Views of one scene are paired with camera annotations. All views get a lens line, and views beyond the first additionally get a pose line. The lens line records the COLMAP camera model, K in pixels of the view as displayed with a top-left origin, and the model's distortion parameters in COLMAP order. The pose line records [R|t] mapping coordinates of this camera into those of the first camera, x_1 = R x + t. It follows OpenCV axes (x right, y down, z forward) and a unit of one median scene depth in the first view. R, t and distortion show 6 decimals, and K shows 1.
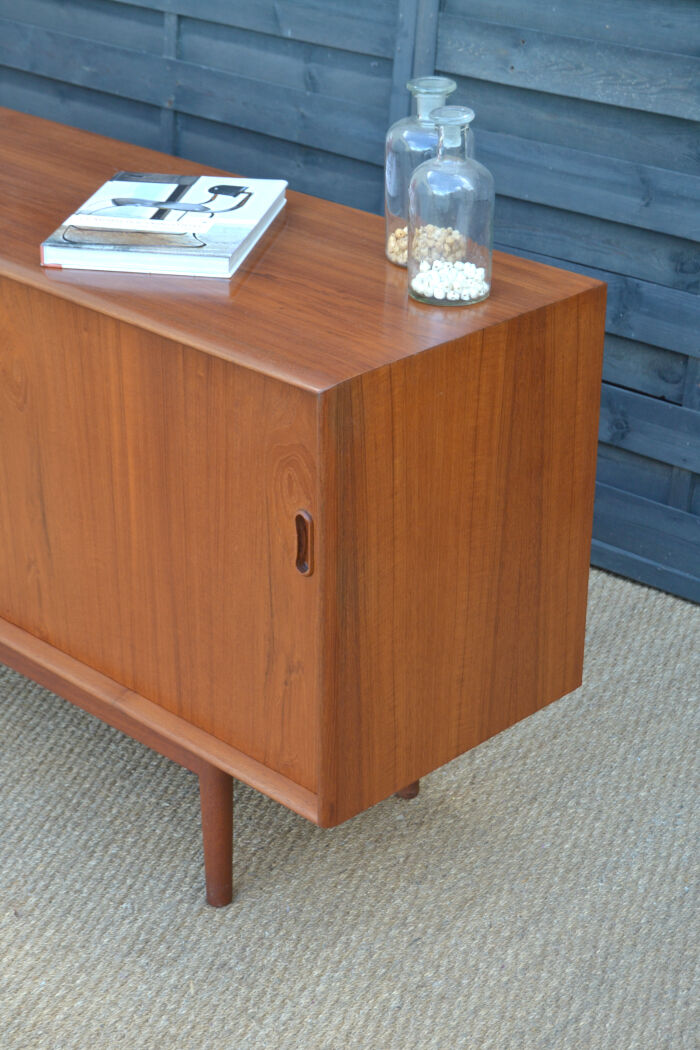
lens RADIAL K [[1973.9, 0, 374.2], [0, 1973.9, 499.7], [0, 0, 1]] dist [-0.000070, 0.000000]
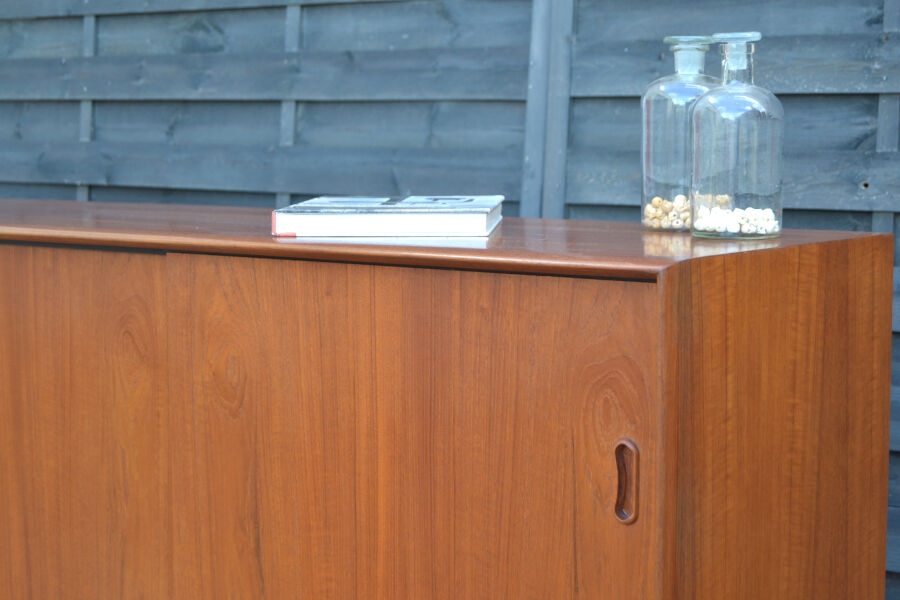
lens RADIAL K [[1691.9, 0, 463.8], [0, 1691.9, 293.5], [0, 0, 1]] dist [-0.000070, 0.000000]
pose [[0.994789, -0.019113, 0.100150, -0.162011], [0.051358, 0.942488, -0.330272, 0.167771], [-0.088078, 0.333694, 0.938558, 0.282590]]
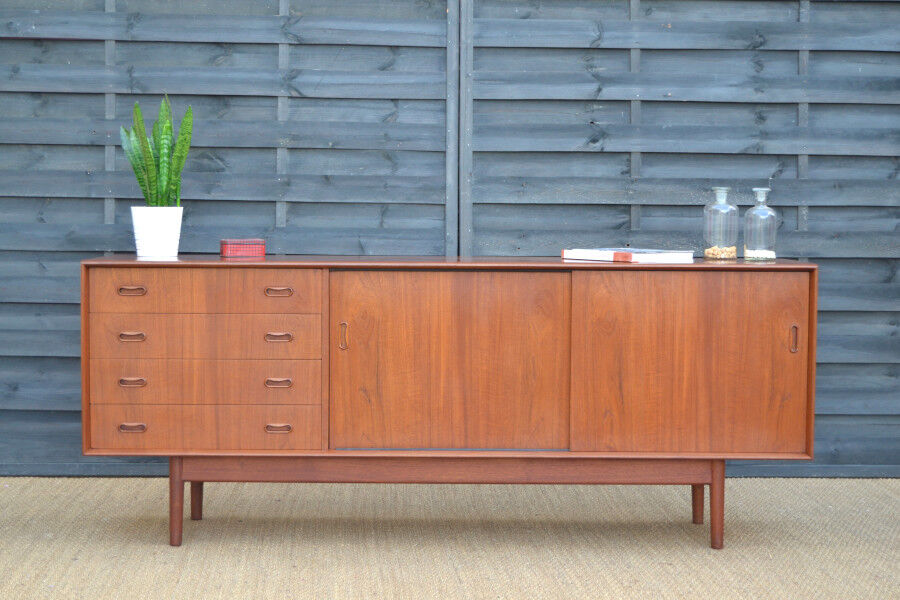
lens RADIAL K [[1520.3, 0, 448.1], [0, 1520.3, 313.7], [0, 0, 1]] dist [-0.003462, 0.000000]
pose [[0.722794, -0.048201, 0.689381, -1.582343], [0.291666, 0.925641, -0.241083, 0.310232], [-0.626498, 0.375322, 0.683106, -0.063534]]
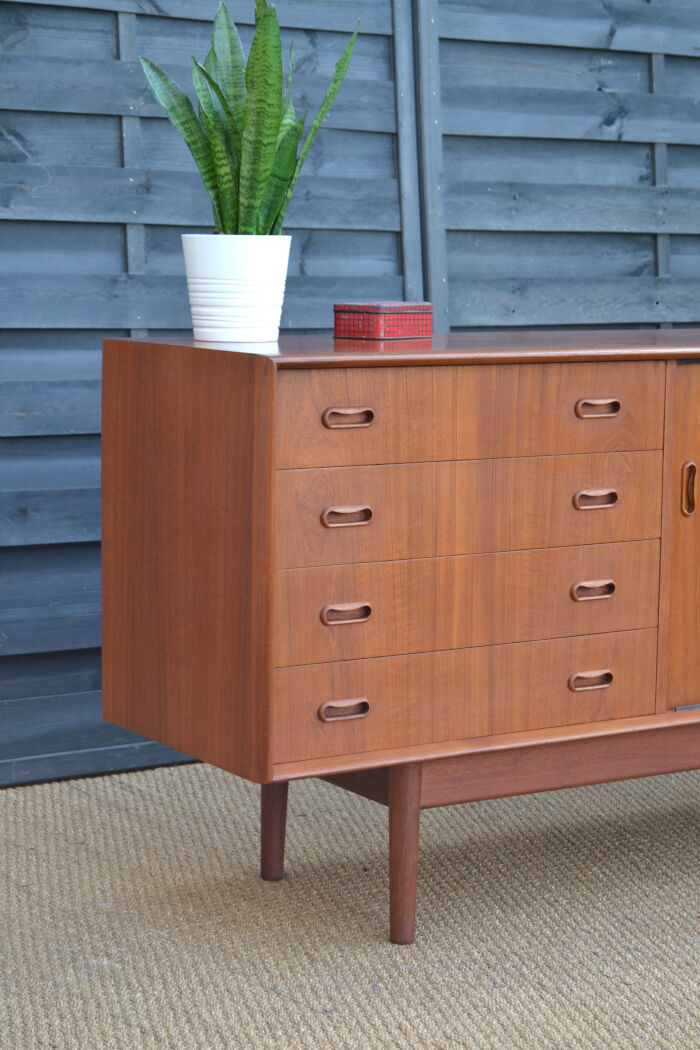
lens RADIAL K [[2255.2, 0, 338.8], [0, 2255.2, 517.5], [0, 0, 1]] dist [0.026438, 0.000000]
pose [[0.244606, -0.118710, 0.962328, -1.814584], [0.404440, 0.914510, 0.010010, -0.228171], [-0.881247, 0.386755, 0.271706, 1.091235]]
